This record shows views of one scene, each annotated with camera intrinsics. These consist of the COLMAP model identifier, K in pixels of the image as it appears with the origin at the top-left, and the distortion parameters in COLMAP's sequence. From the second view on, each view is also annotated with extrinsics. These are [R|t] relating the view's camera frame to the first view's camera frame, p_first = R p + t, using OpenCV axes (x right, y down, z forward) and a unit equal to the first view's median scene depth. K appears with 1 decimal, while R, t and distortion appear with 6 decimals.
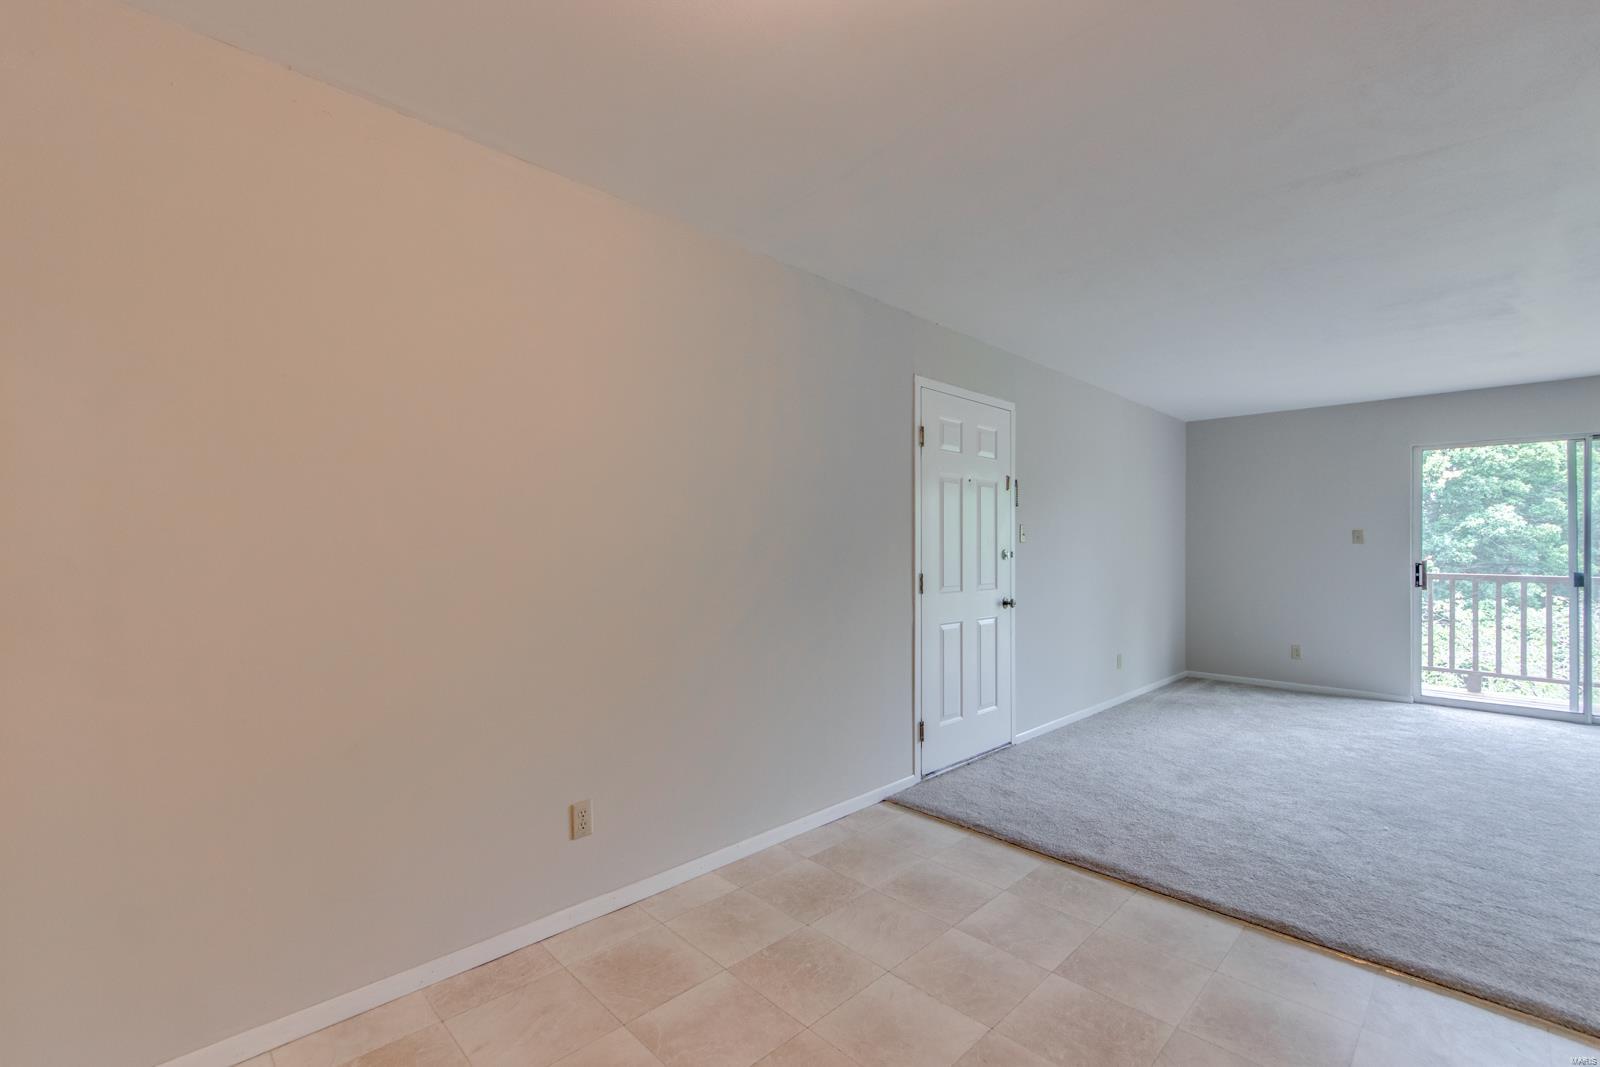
lens RADIAL K [[674.6, 0, 793.8], [0, 674.6, 555.7], [0, 0, 1]] dist [-0.002021, -0.000112]
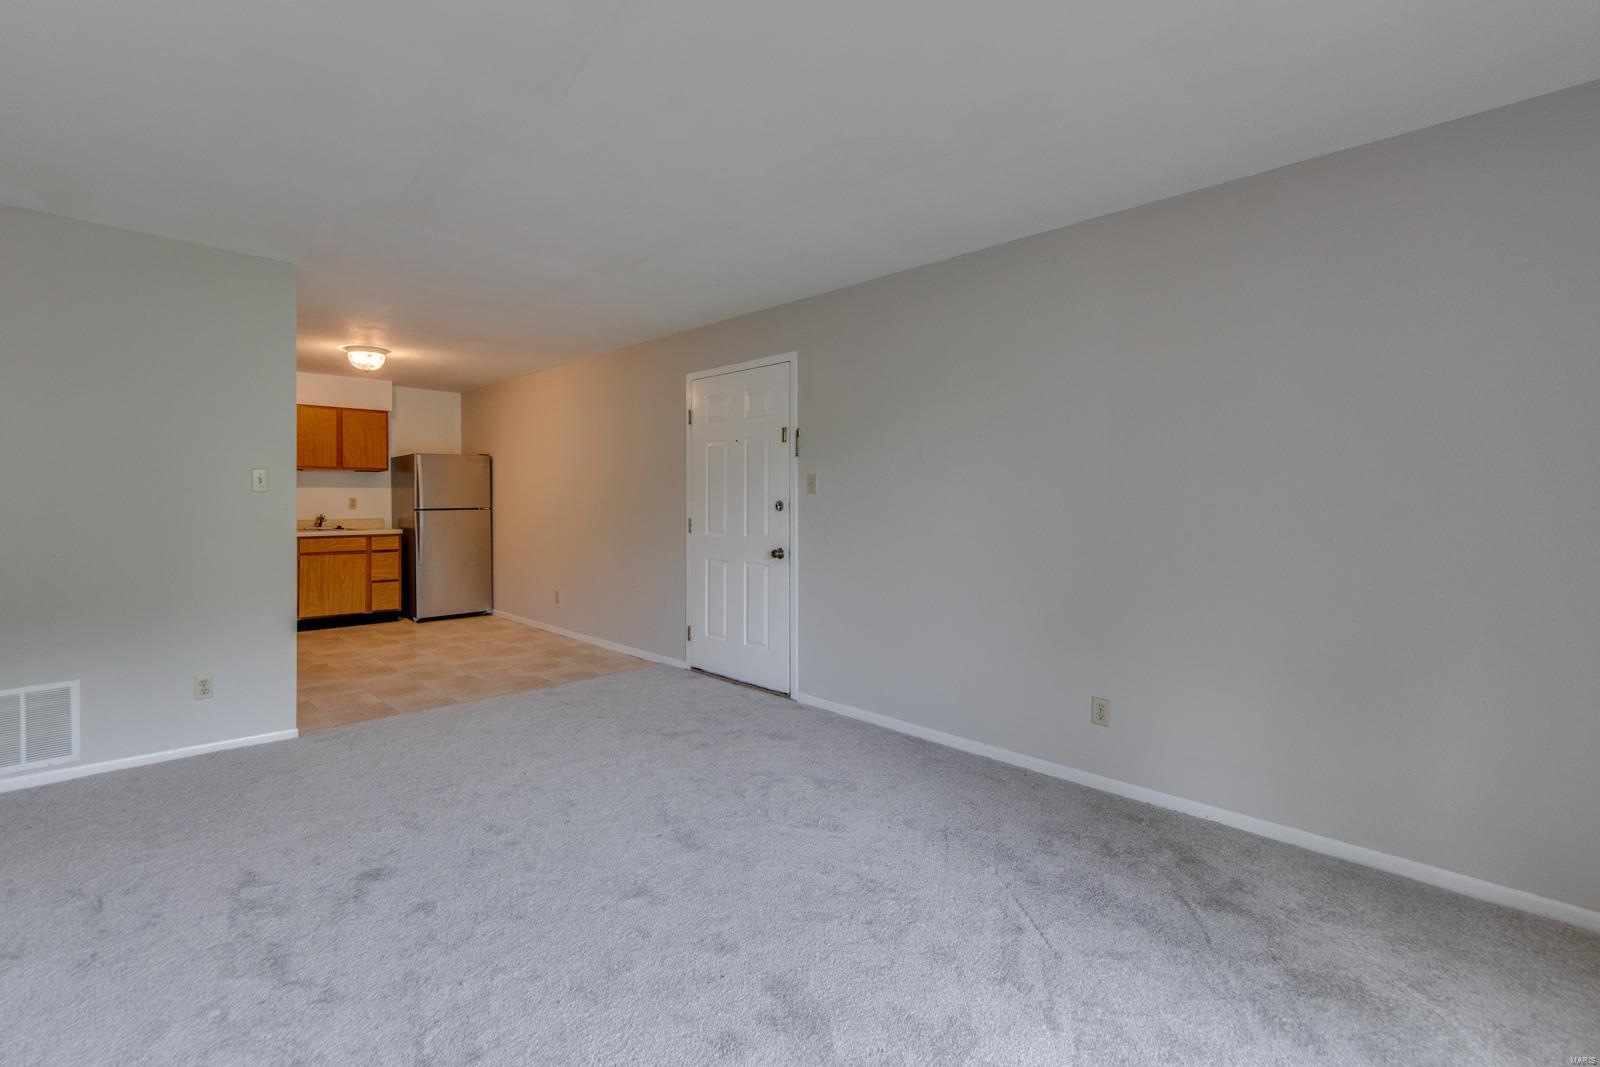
lens RADIAL K [[694.9, 0, 710.5], [0, 694.9, 514.4], [0, 0, 1]] dist [0.001057, 0.000117]
pose [[-0.029224, 0.022908, -0.999310, 1.582519], [-0.014186, 0.999627, 0.023330, -0.013863], [0.999472, 0.014858, -0.028888, 1.075005]]
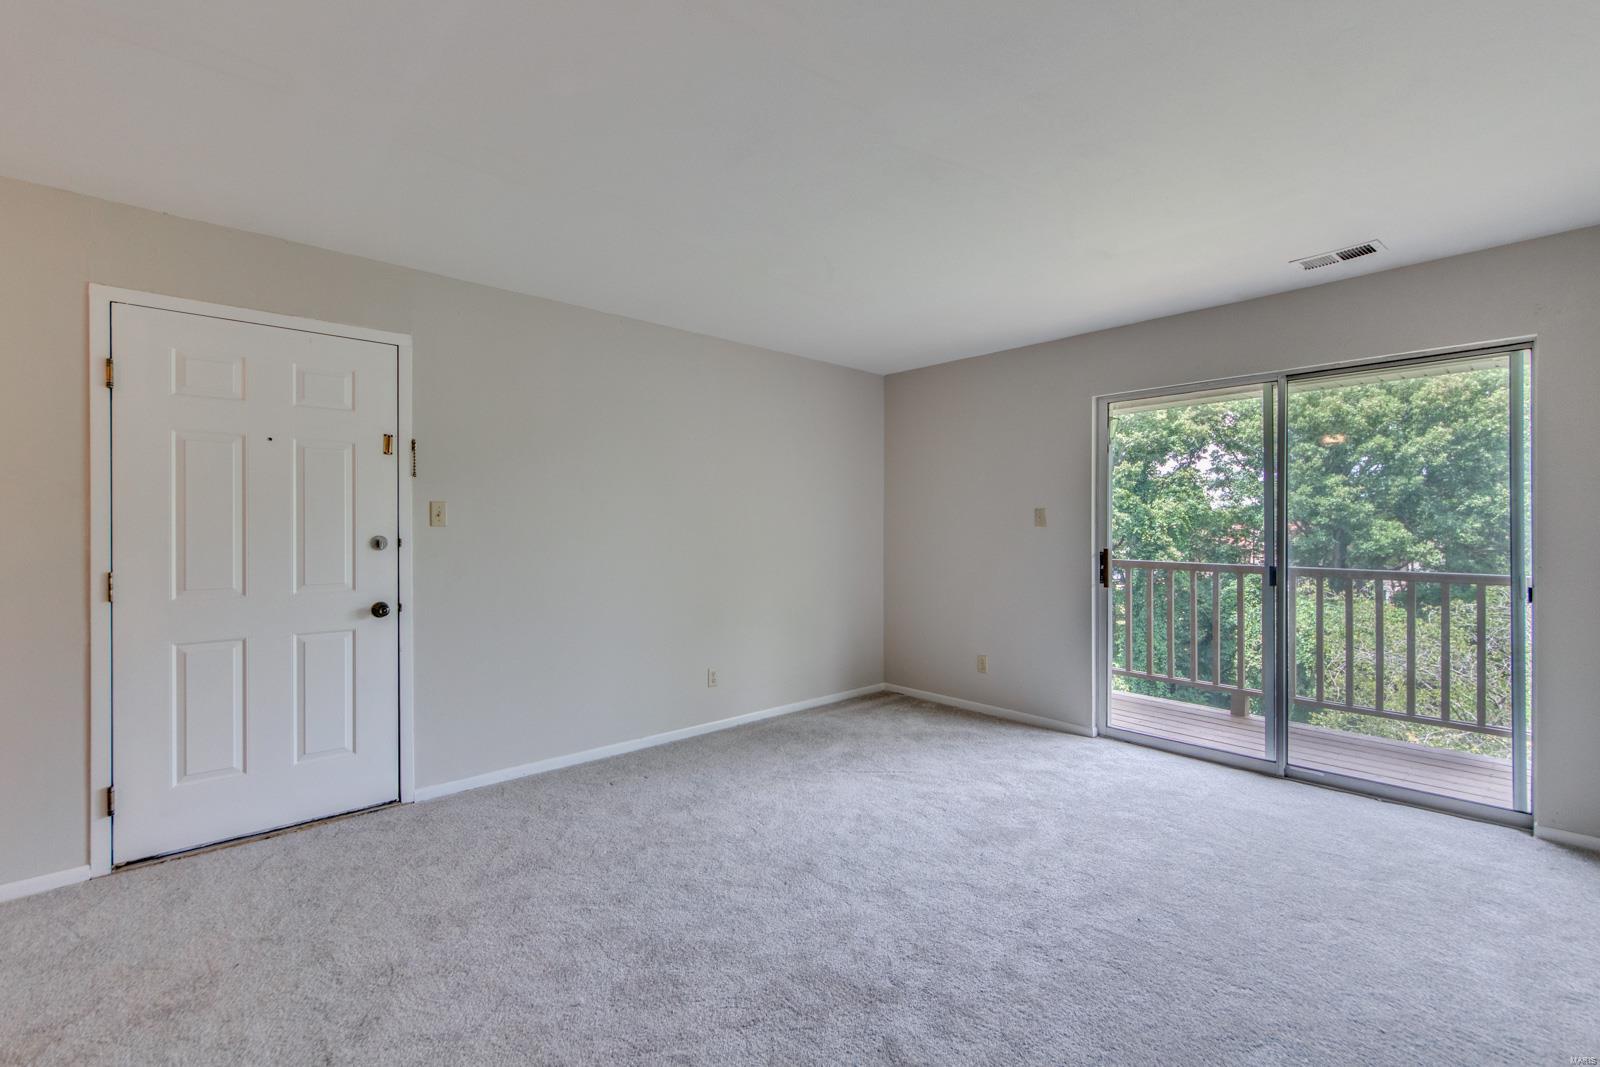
lens RADIAL K [[673.4, 0, 800.0], [0, 673.4, 533.5], [0, 0, 1]] dist [0.004625, 0.000550]
pose [[0.999145, -0.001504, -0.041306, 0.917799], [0.001275, 0.999984, -0.005575, -0.007910], [0.041314, 0.005518, 0.999131, 0.335230]]
